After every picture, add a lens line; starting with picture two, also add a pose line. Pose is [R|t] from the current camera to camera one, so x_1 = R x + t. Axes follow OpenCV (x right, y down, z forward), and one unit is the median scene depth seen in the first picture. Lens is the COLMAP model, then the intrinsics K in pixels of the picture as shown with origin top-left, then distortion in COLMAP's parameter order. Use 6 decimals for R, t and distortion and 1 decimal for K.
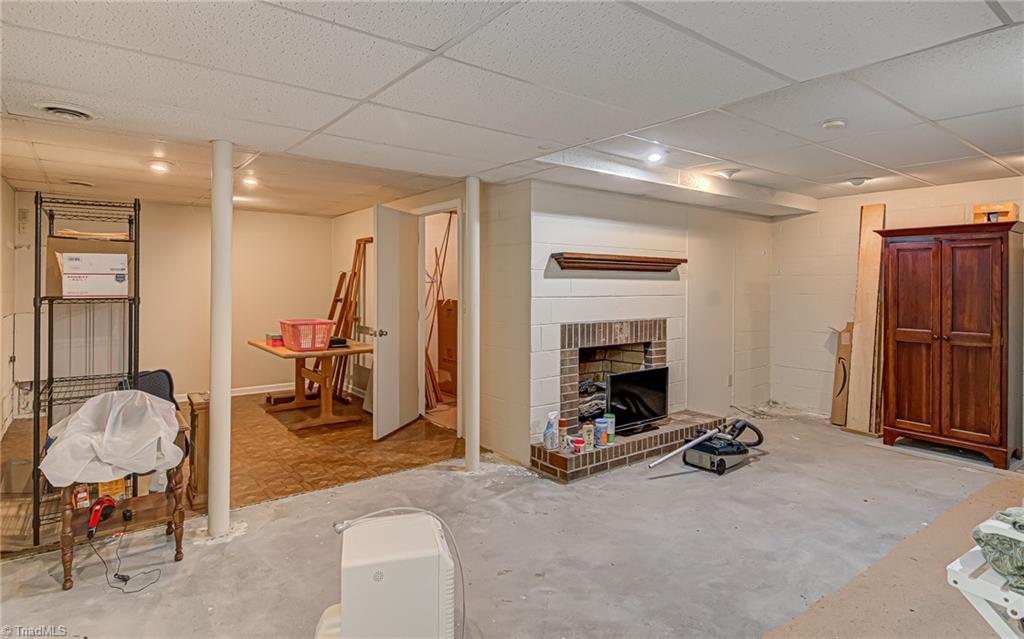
lens RADIAL K [[542.0, 0, 516.4], [0, 542.0, 280.5], [0, 0, 1]] dist [0.003214, -0.000008]
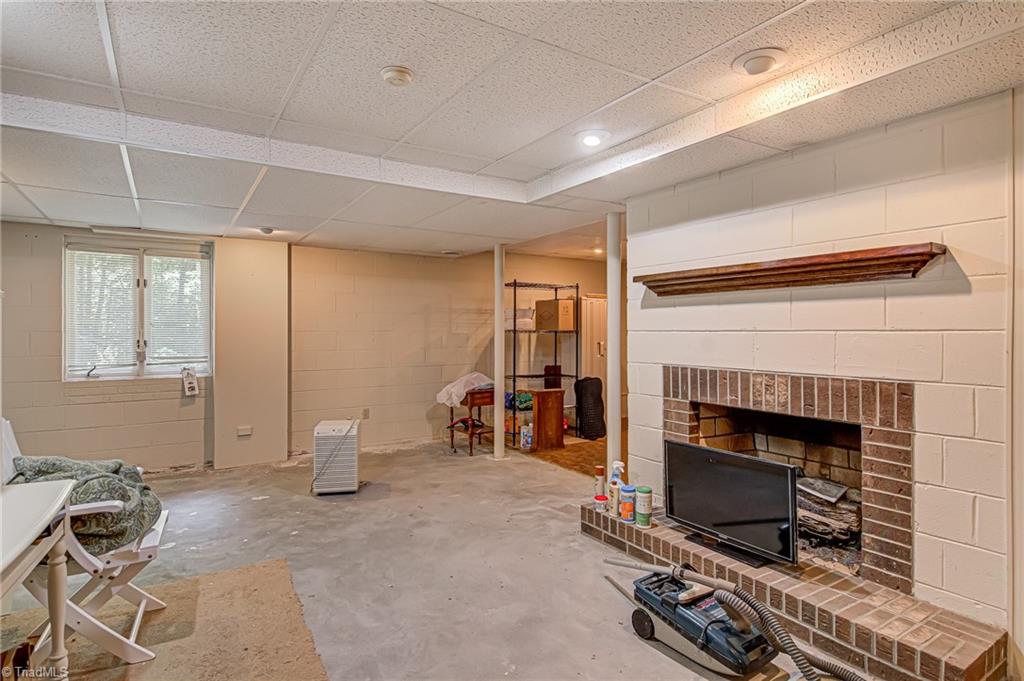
lens RADIAL K [[550.9, 0, 521.1], [0, 550.9, 337.0], [0, 0, 1]] dist [0.014444, -0.013255]
pose [[-0.088563, 0.005092, -0.996058, 0.902299], [0.005571, 0.999974, 0.004617, 0.034239], [0.996055, -0.005140, -0.088589, 0.861022]]
